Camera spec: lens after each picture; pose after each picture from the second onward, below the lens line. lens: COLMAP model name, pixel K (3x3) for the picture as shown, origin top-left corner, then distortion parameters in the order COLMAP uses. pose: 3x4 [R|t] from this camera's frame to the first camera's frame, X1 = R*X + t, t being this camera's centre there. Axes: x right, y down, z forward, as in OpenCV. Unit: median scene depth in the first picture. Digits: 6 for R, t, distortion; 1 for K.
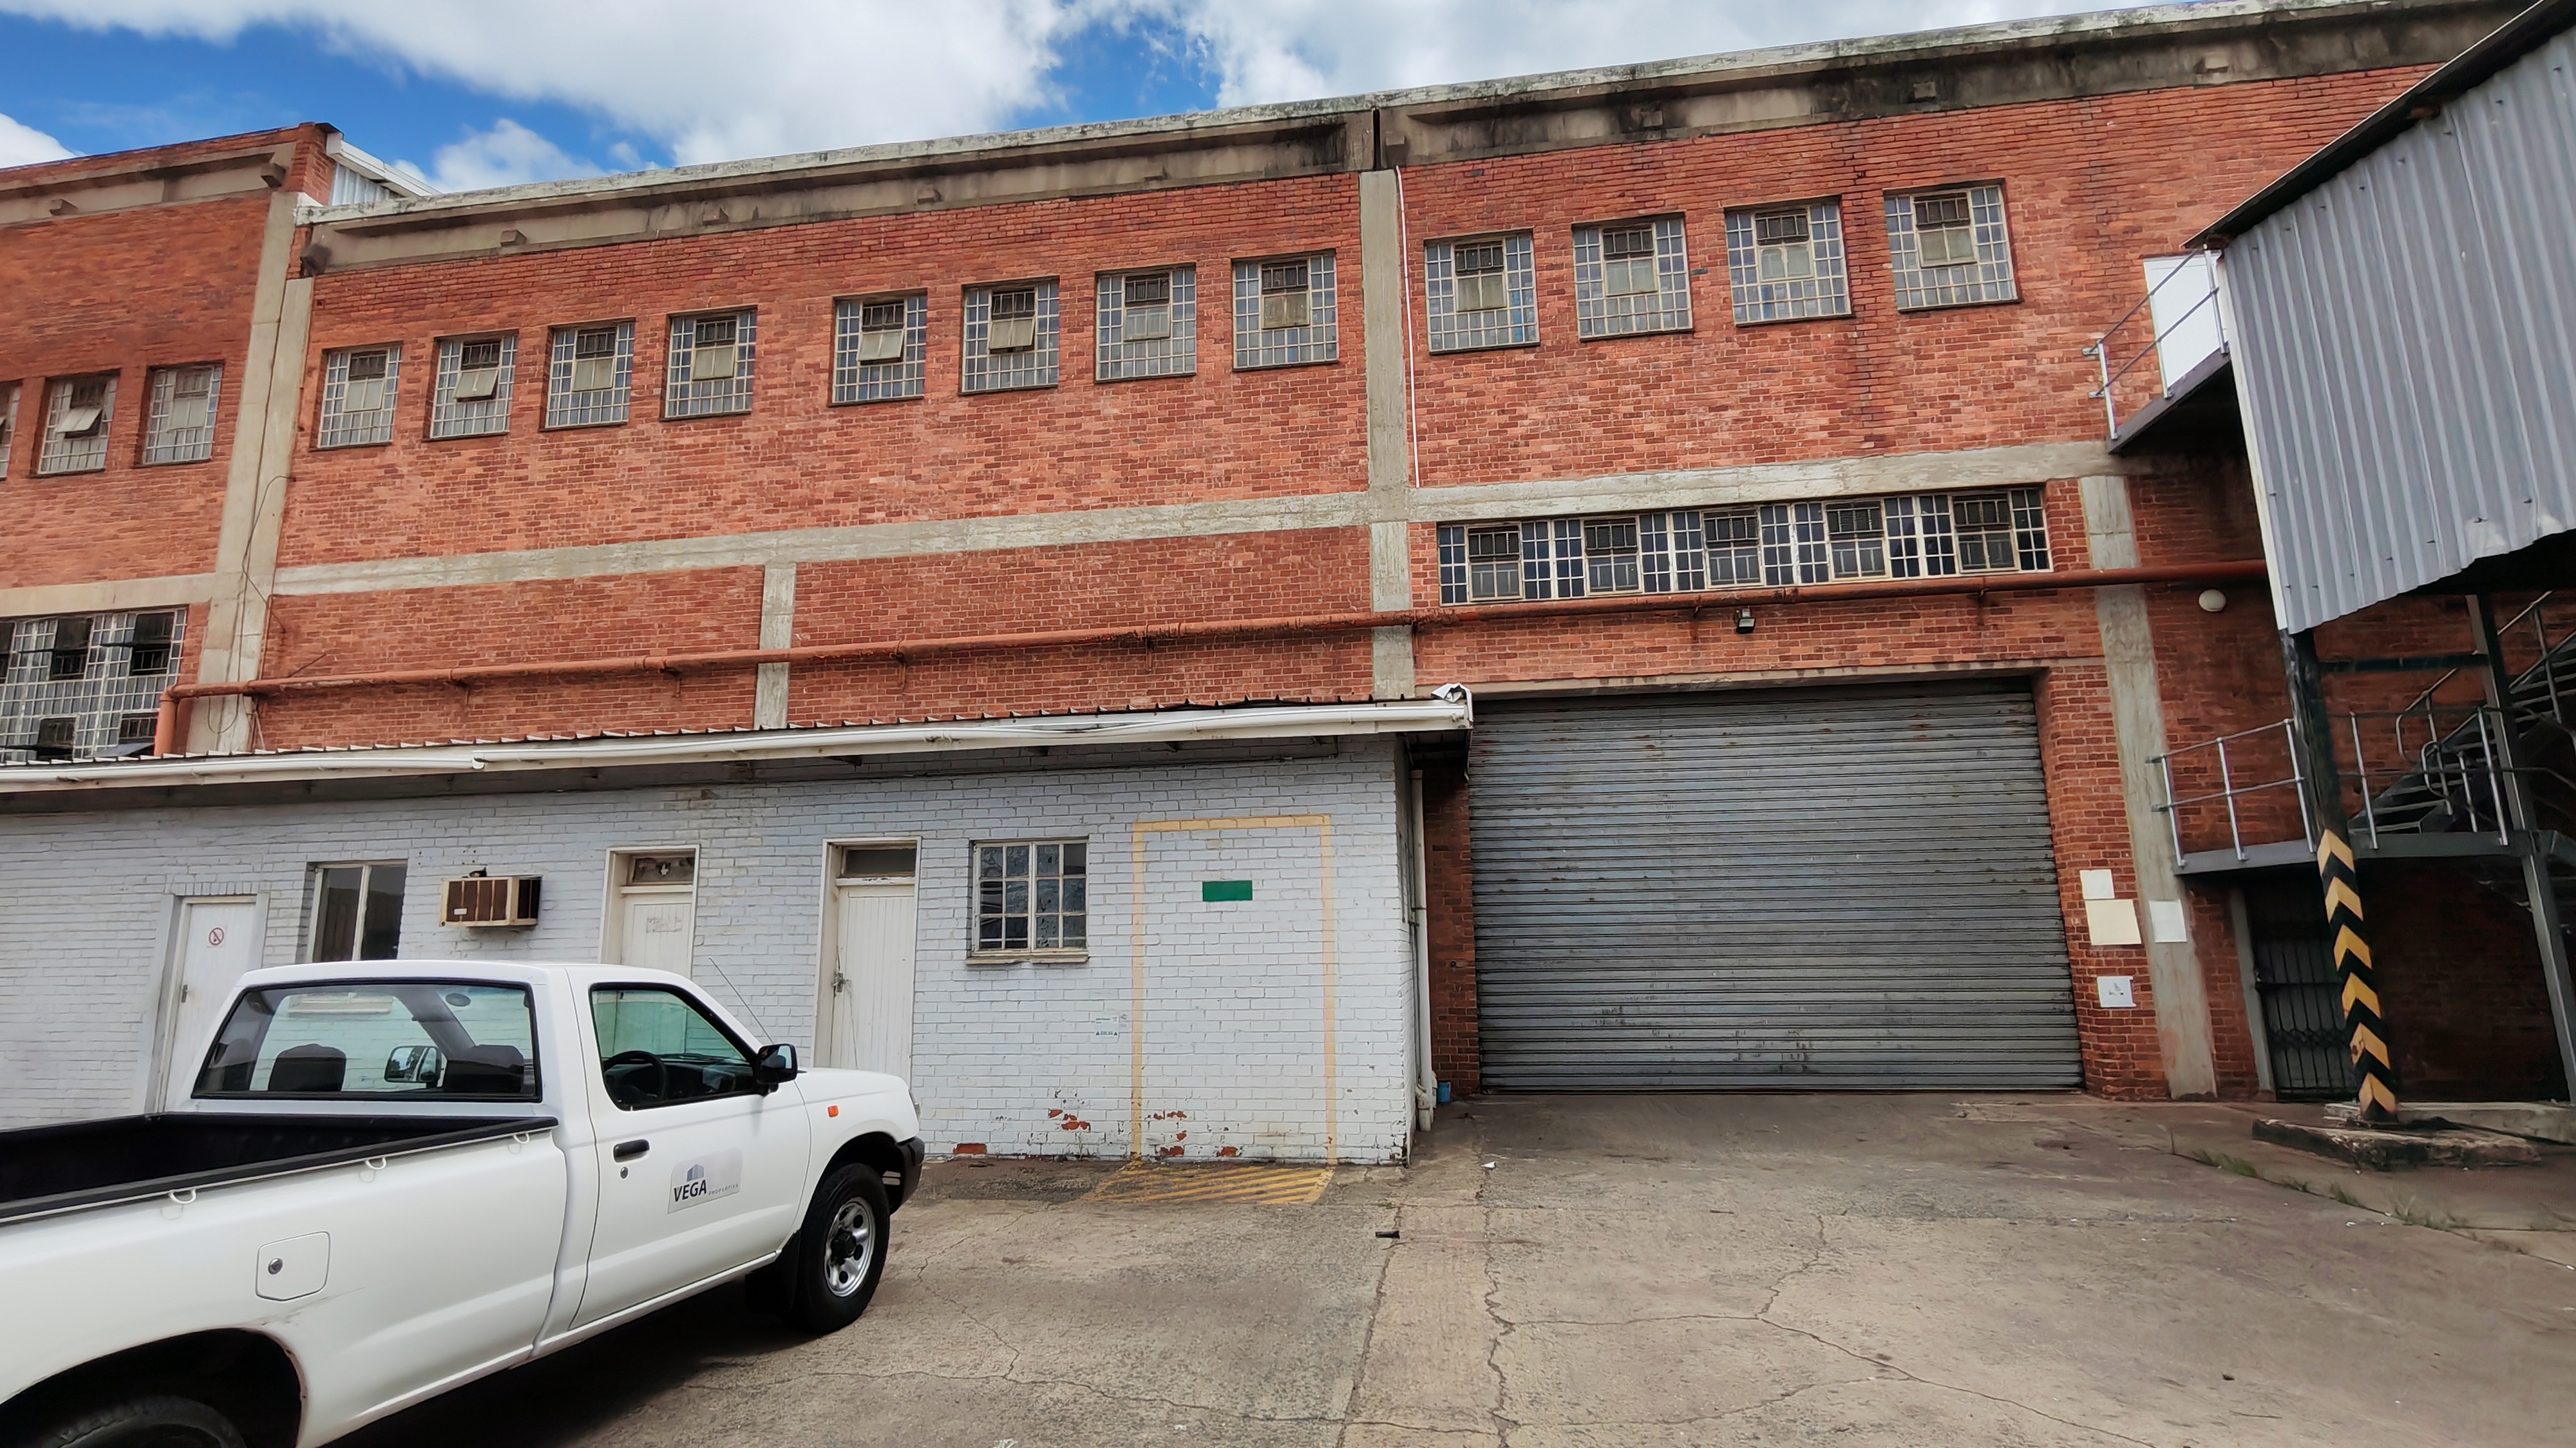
lens RADIAL K [[1179.9, 0, 1292.5], [0, 1179.9, 732.4], [0, 0, 1]] dist [0.001392, -0.001992]
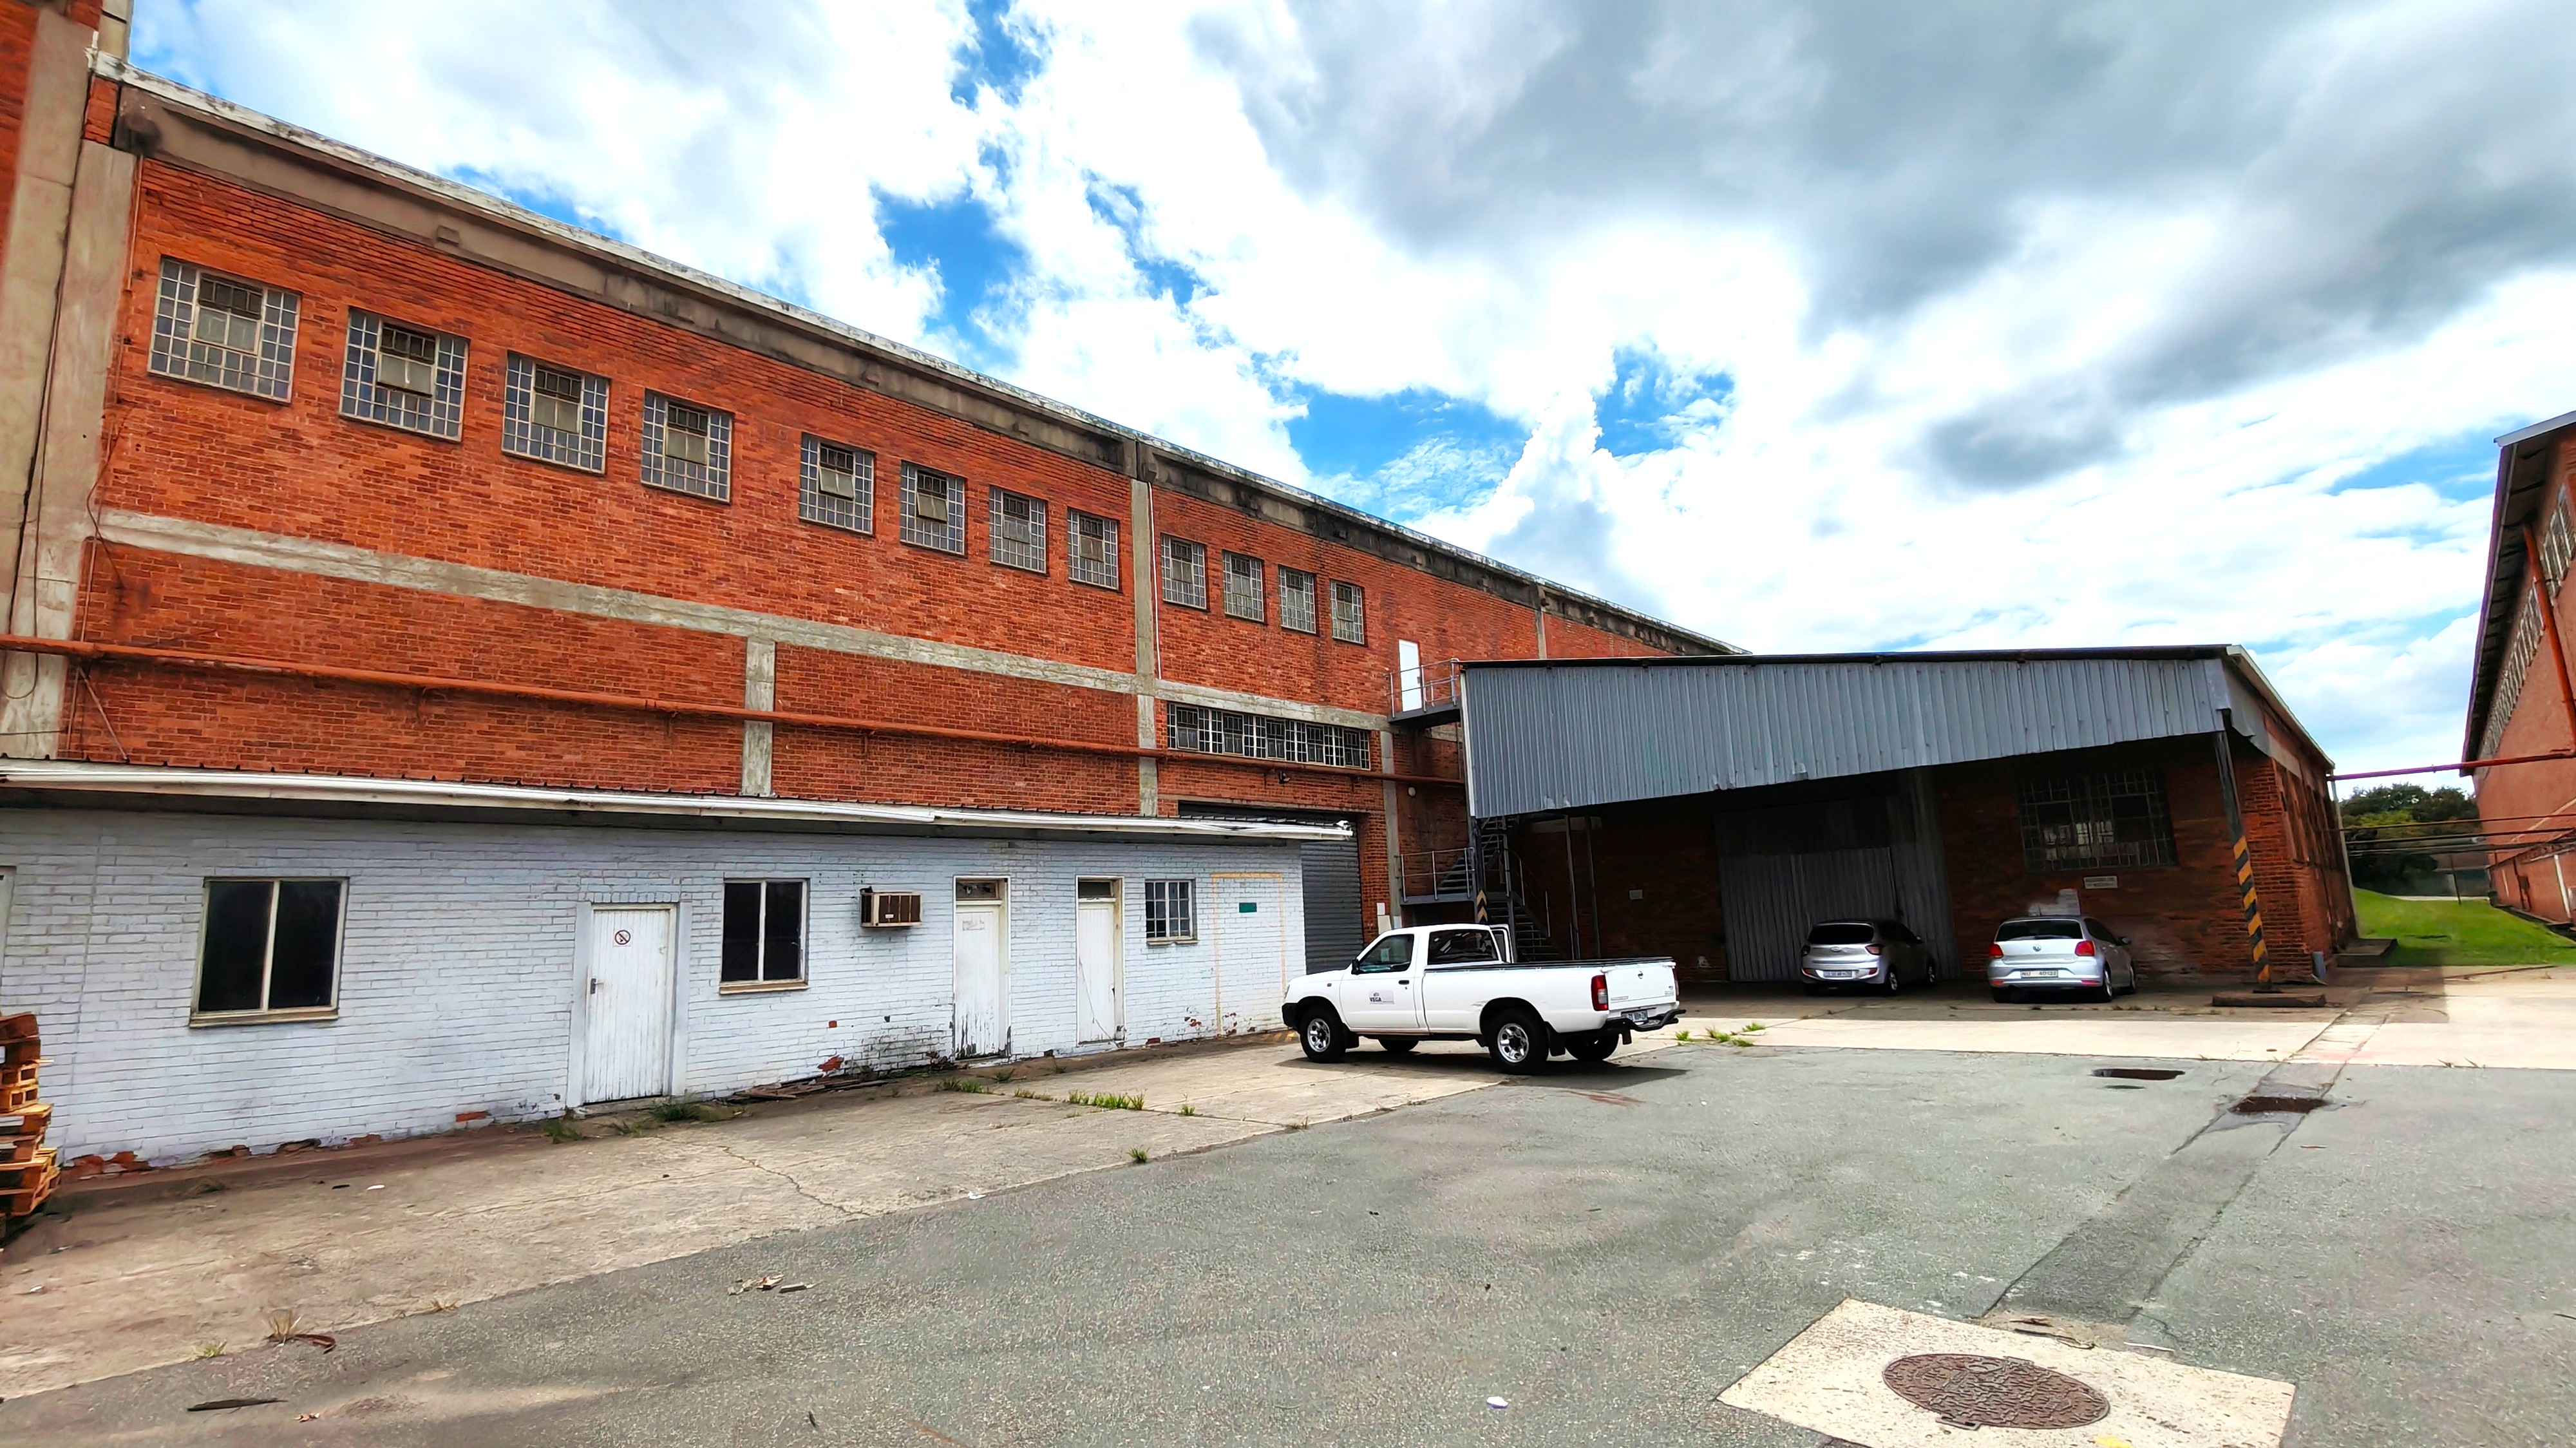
lens RADIAL K [[1179.9, 0, 1315.9], [0, 1179.9, 719.9], [0, 0, 1]] dist [0.001392, -0.001992]
pose [[0.568783, 0.139662, 0.810543, -1.178766], [-0.111762, 0.989461, -0.092064, -0.011437], [-0.814859, -0.038223, 0.578398, -0.206483]]
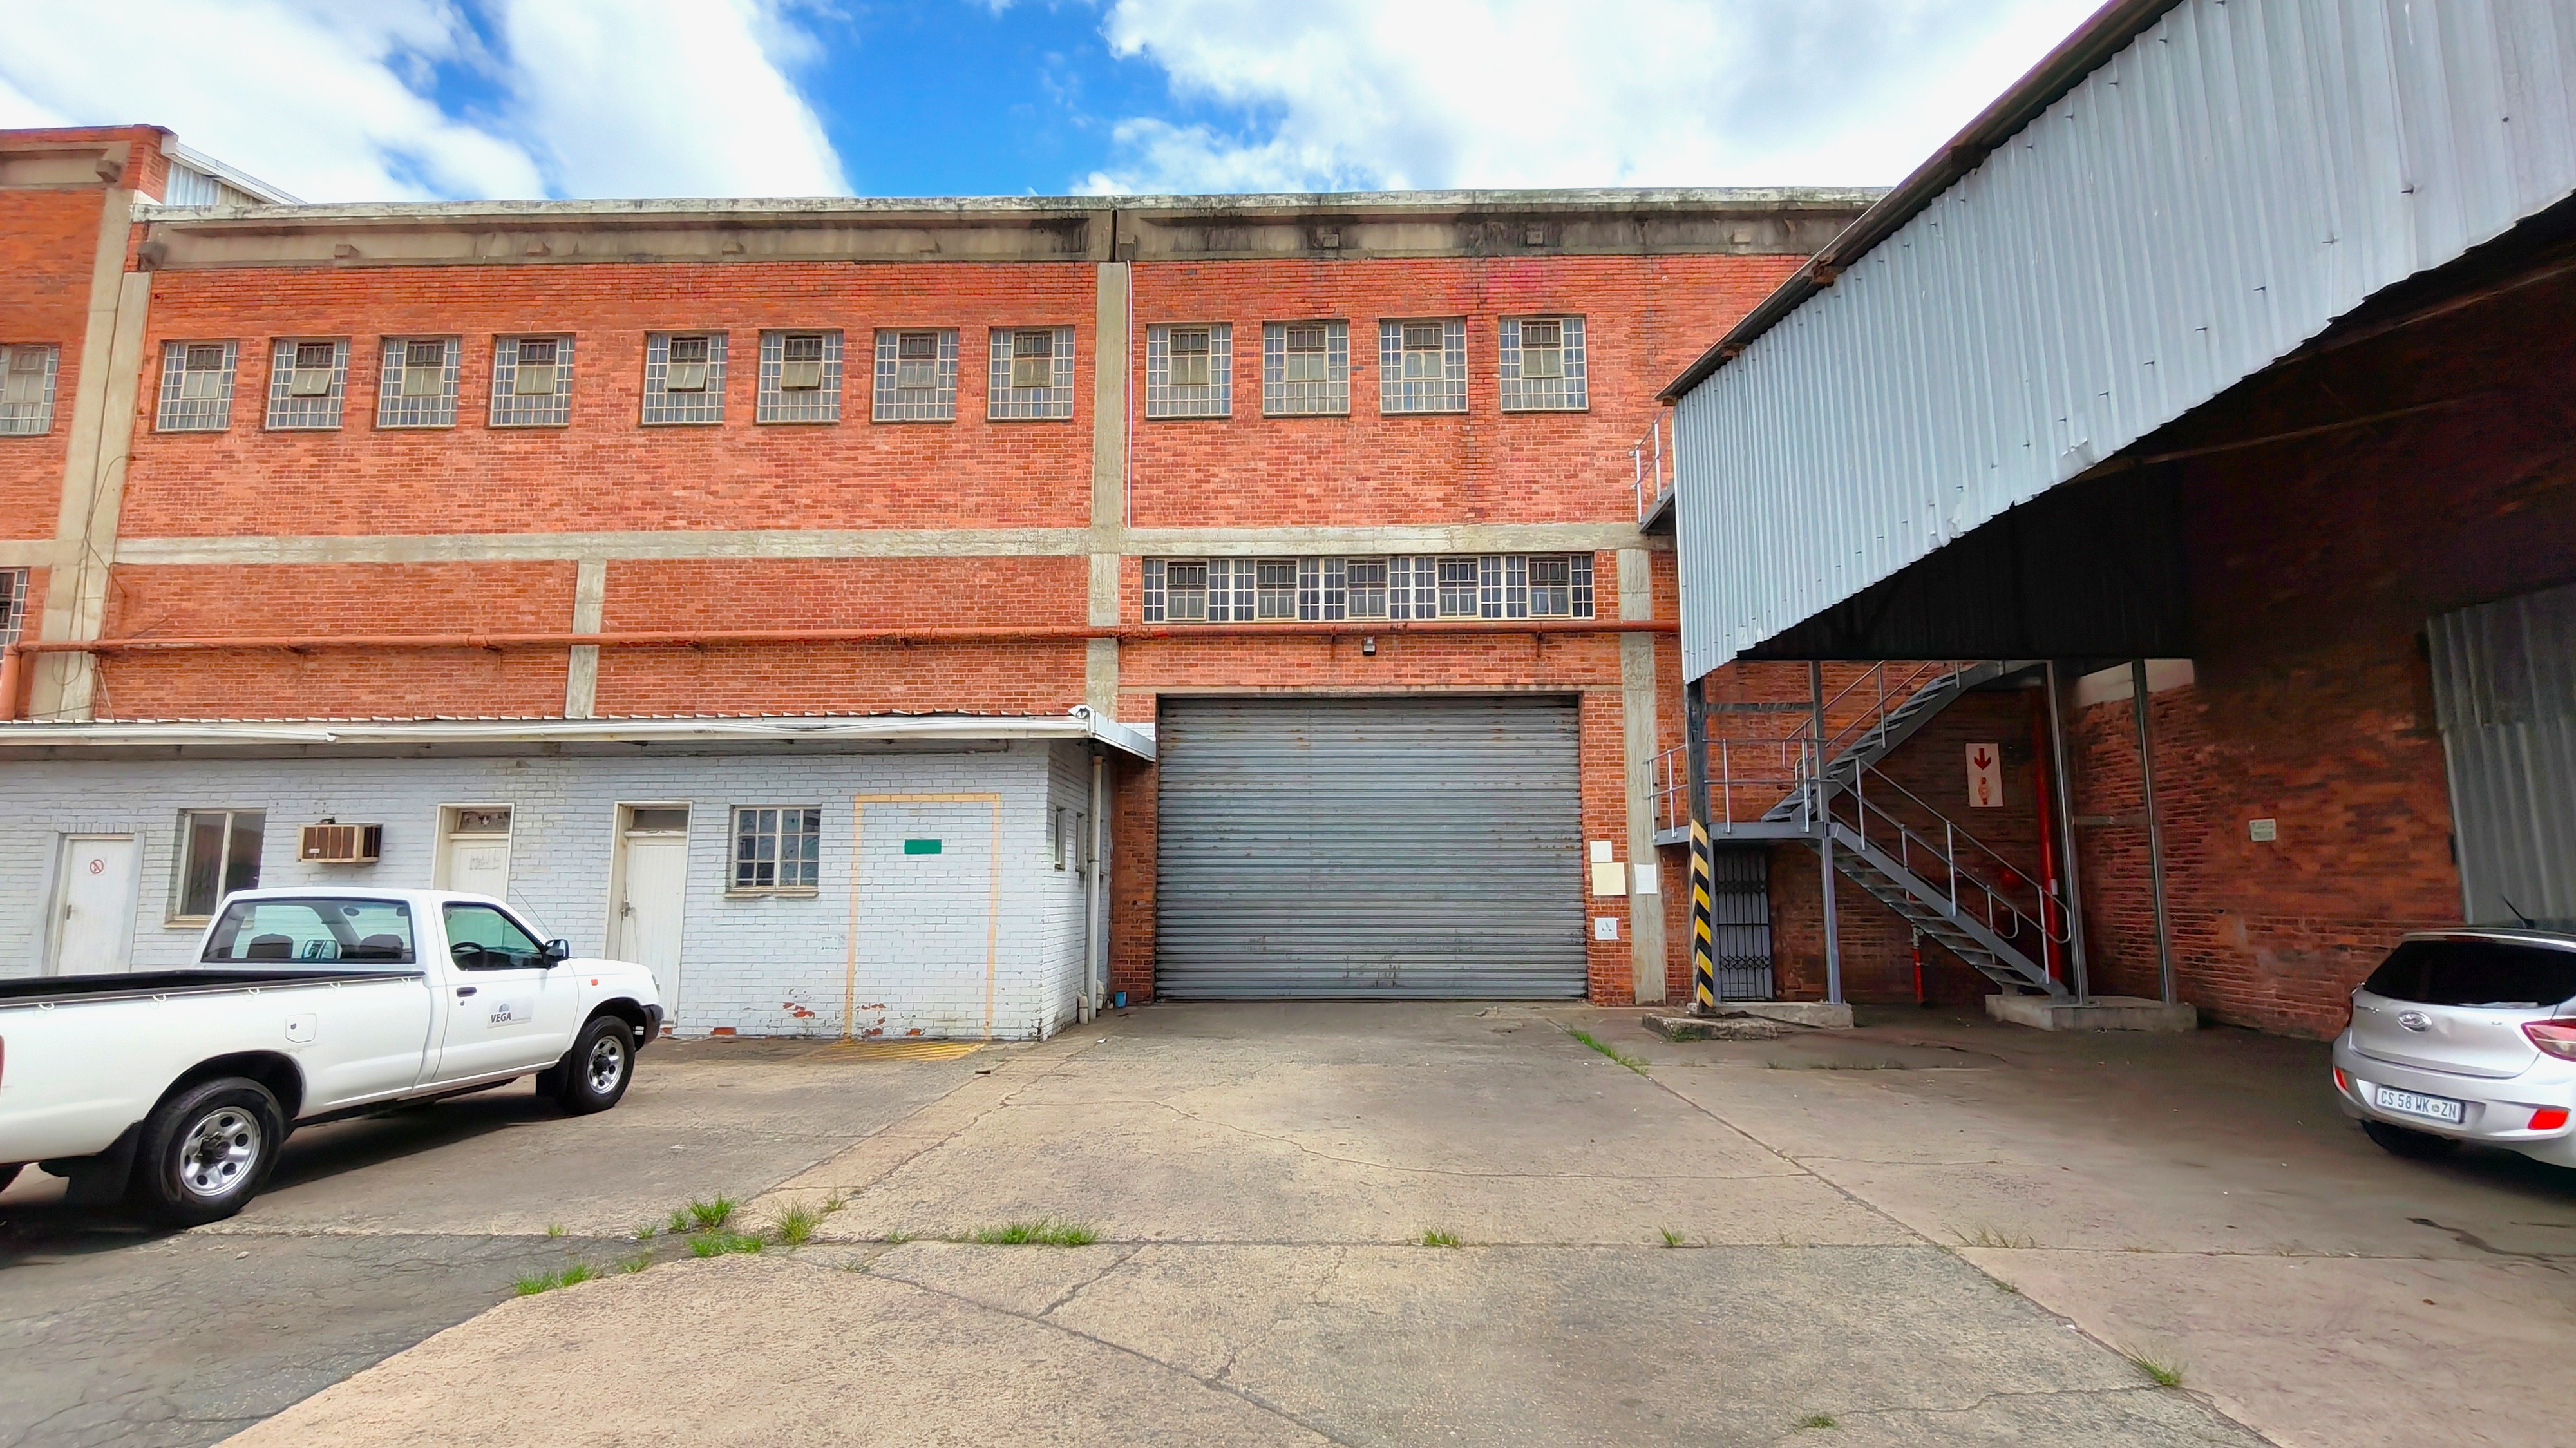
lens RADIAL K [[1179.9, 0, 1296.4], [0, 1179.9, 722.2], [0, 0, 1]] dist [0.001392, -0.001992]
pose [[0.993000, 0.030885, 0.114004, 0.146823], [-0.035212, 0.998726, 0.036143, -0.051667], [-0.112743, -0.039904, 0.992823, -0.279730]]
